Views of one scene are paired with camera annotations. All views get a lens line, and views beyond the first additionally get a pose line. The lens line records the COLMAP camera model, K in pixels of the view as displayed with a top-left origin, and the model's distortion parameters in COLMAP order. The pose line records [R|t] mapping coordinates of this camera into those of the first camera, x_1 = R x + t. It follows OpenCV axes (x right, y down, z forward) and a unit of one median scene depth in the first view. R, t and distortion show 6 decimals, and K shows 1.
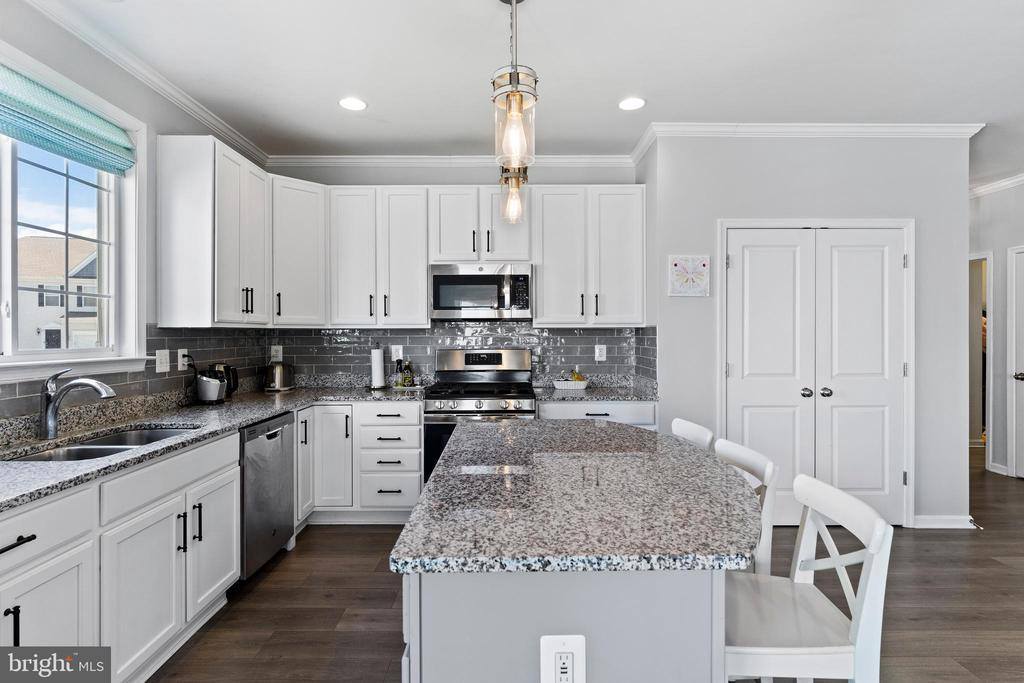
lens RADIAL K [[524.9, 0, 510.9], [0, 524.9, 334.9], [0, 0, 1]] dist [-0.002814, 0.000407]
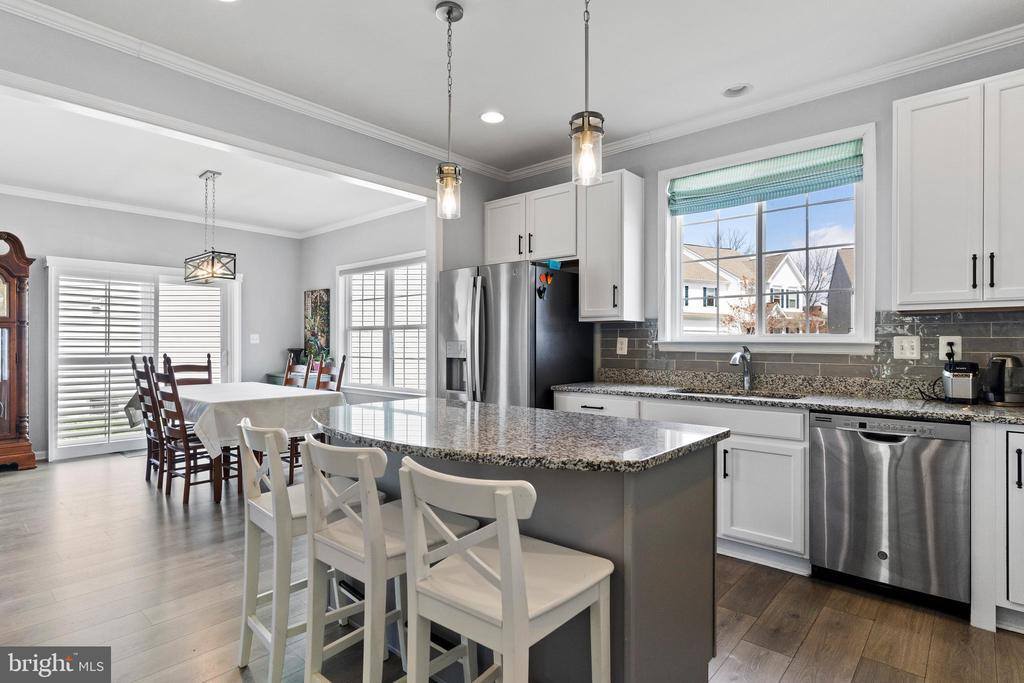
lens RADIAL K [[525.6, 0, 512.0], [0, 525.6, 341.5], [0, 0, 1]] dist [-0.001594, 0.002040]
pose [[-0.663957, -0.000093, -0.747770, 0.441922], [0.000933, 0.999999, -0.000953, 0.031223], [0.747770, -0.001330, -0.663957, 0.879036]]
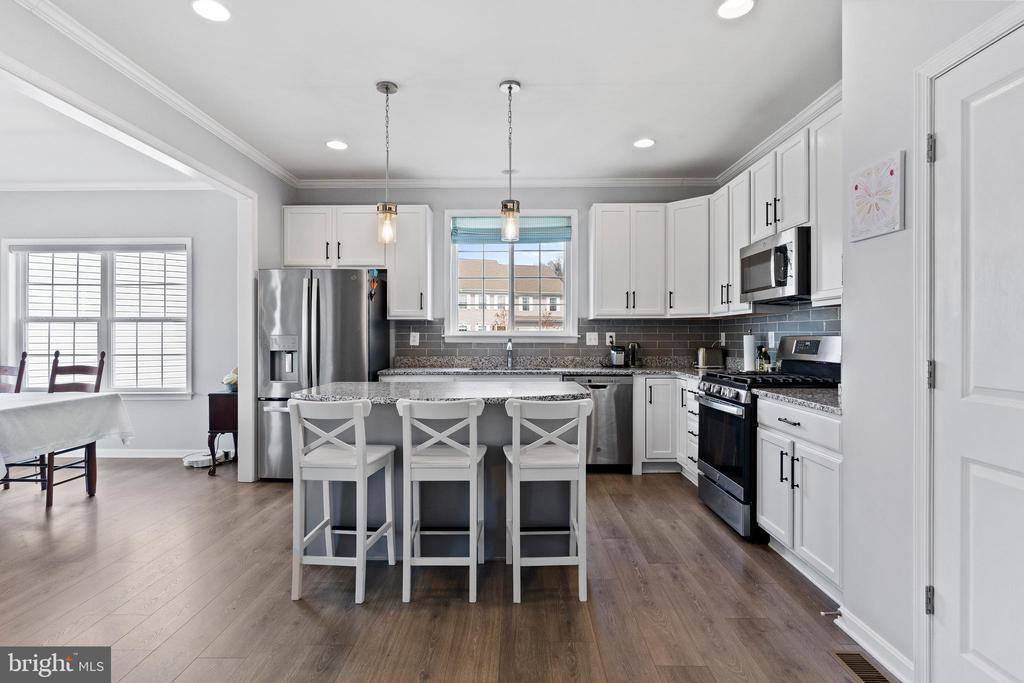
lens RADIAL K [[524.9, 0, 510.9], [0, 524.9, 334.9], [0, 0, 1]] dist [-0.002814, 0.000407]
pose [[-0.008918, -0.000970, -0.999960, 0.873082], [0.001897, 0.999998, -0.000987, 0.030877], [0.999958, -0.001905, -0.008916, 0.595035]]
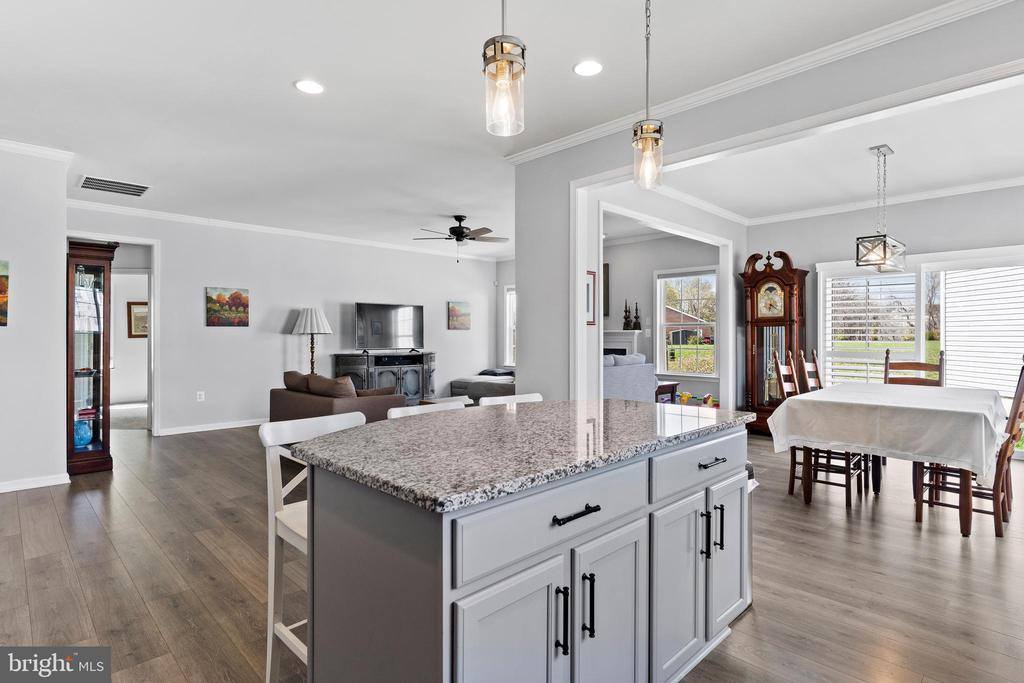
lens RADIAL K [[524.9, 0, 510.9], [0, 524.9, 334.9], [0, 0, 1]] dist [-0.002814, 0.000407]
pose [[-0.703919, 0.005598, 0.710259, -0.277413], [0.003846, 0.999984, -0.004070, 0.027709], [-0.710270, -0.000134, -0.703929, 0.857847]]
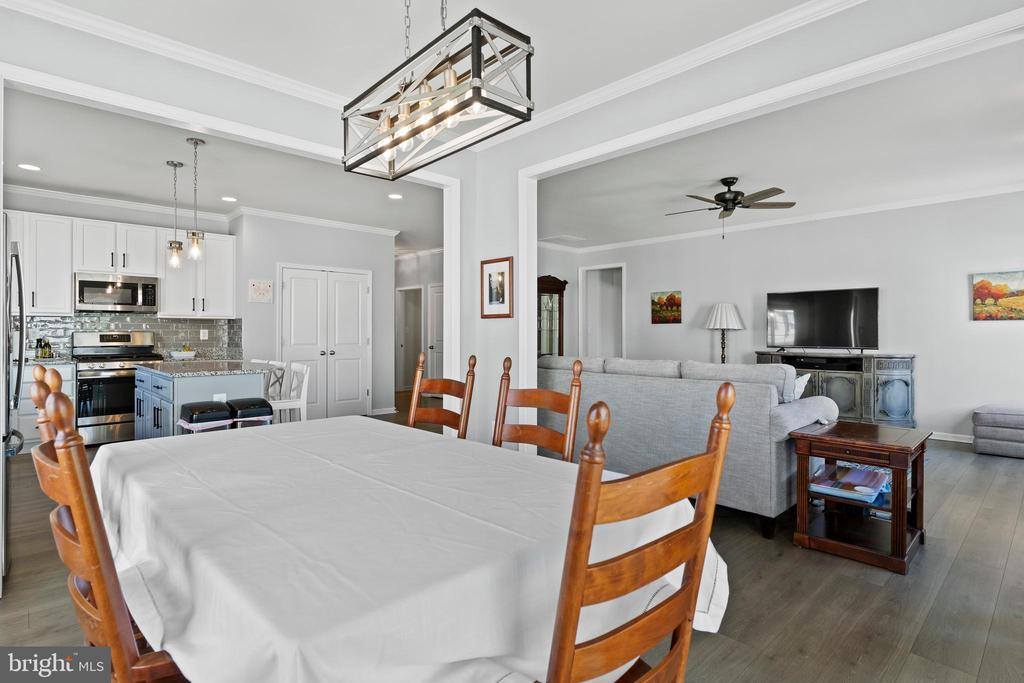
lens RADIAL K [[524.9, 0, 510.9], [0, 524.9, 334.9], [0, 0, 1]] dist [-0.002814, 0.000407]
pose [[0.729306, 0.000674, 0.684187, -0.270882], [-0.003285, 0.999991, 0.002518, 0.031598], [-0.684180, -0.004084, 0.729302, -0.909458]]
